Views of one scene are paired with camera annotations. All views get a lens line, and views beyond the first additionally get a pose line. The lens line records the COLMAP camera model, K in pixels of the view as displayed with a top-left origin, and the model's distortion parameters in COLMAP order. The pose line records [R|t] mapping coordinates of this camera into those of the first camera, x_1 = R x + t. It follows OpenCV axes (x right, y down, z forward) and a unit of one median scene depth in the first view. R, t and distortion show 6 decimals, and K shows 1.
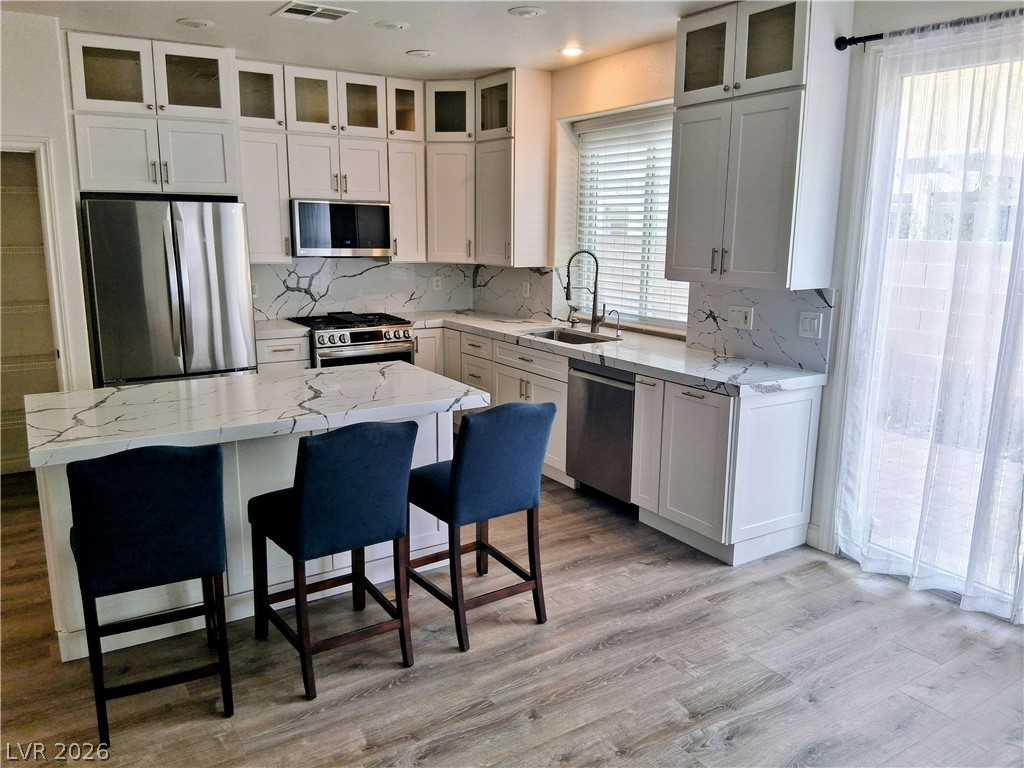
lens RADIAL K [[773.4, 0, 512.0], [0, 773.4, 384.0], [0, 0, 1]] dist [0.123328, -0.215175]
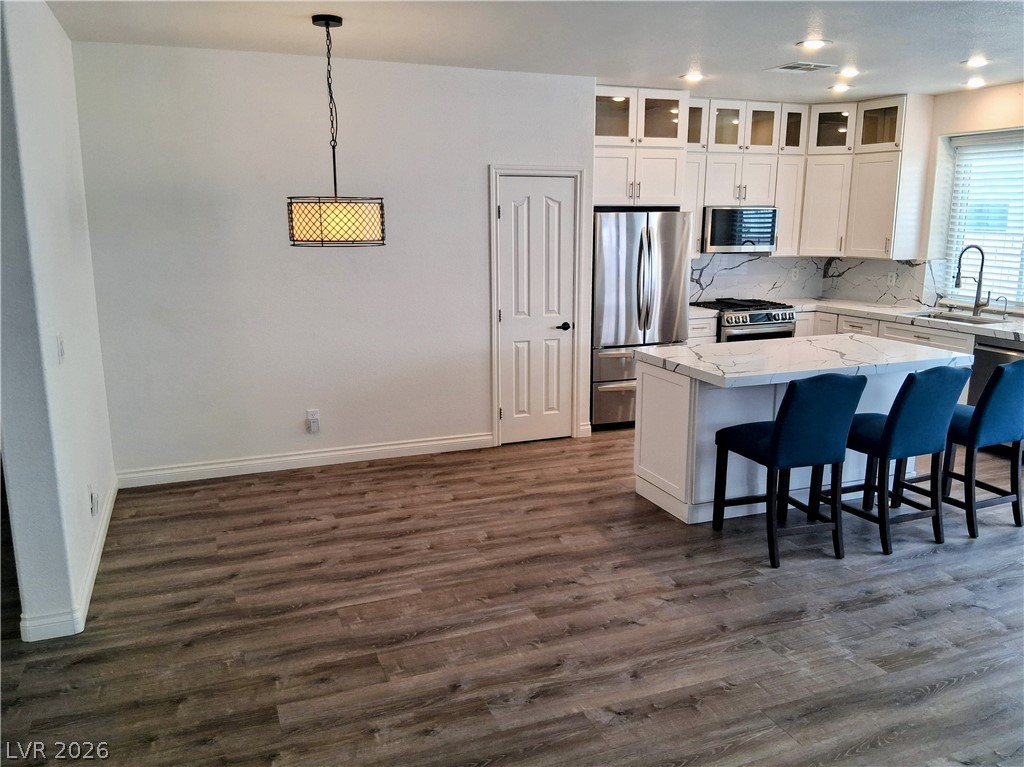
lens RADIAL K [[783.0, 0, 515.7], [0, 783.0, 386.8], [0, 0, 1]] dist [0.120972, -0.225451]
pose [[0.981362, 0.029928, -0.189825, -0.335617], [-0.028472, 0.999541, 0.010390, 0.046111], [0.190049, -0.004791, 0.981763, -0.297625]]
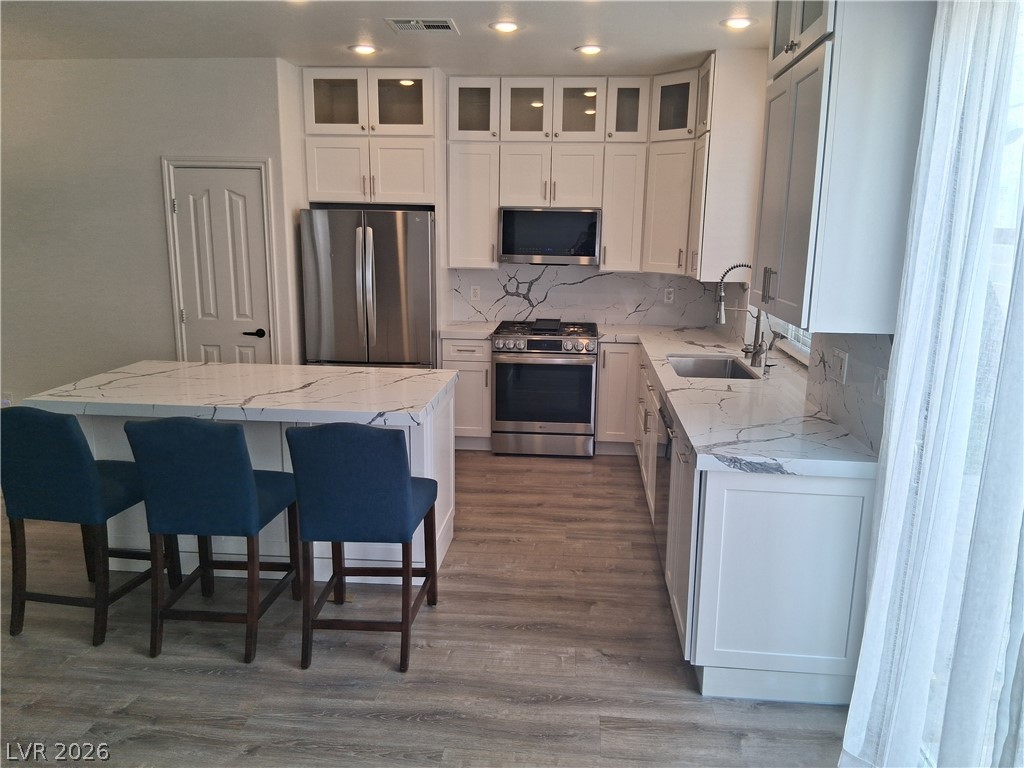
lens RADIAL K [[773.4, 0, 512.0], [0, 773.4, 384.0], [0, 0, 1]] dist [0.123328, -0.215175]
pose [[0.792673, 0.126330, -0.596414, 0.382531], [-0.130607, 0.990770, 0.036276, -0.044081], [0.595493, 0.049140, 0.801856, 0.197707]]
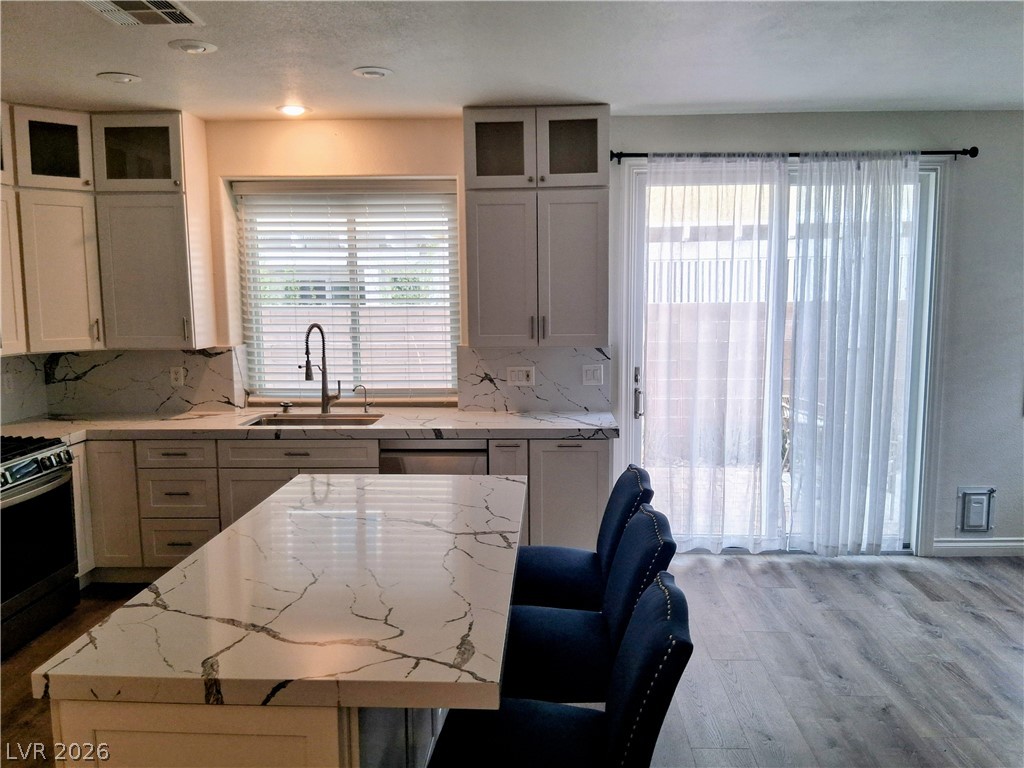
lens RADIAL K [[783.0, 0, 515.7], [0, 783.0, 387.3], [0, 0, 1]] dist [0.120972, -0.225451]
pose [[0.572034, -0.114958, 0.812134, -0.501153], [0.176315, 0.984217, 0.015127, -0.069357], [-0.801055, 0.134538, 0.583275, 0.273513]]
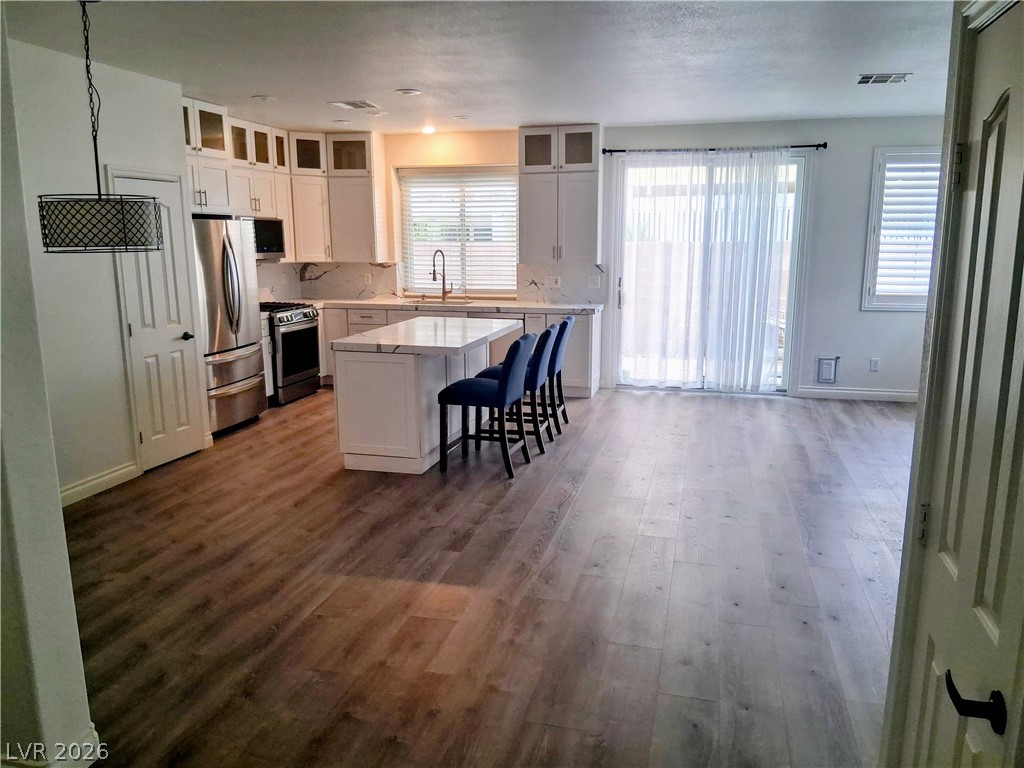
lens RADIAL K [[763.3, 0, 510.7], [0, 763.3, 392.1], [0, 0, 1]] dist [0.116218, -0.208905]
pose [[0.735418, -0.145883, 0.661724, -0.859567], [0.143803, 0.987907, 0.057975, 0.048224], [-0.662179, 0.052522, 0.747503, -0.272336]]
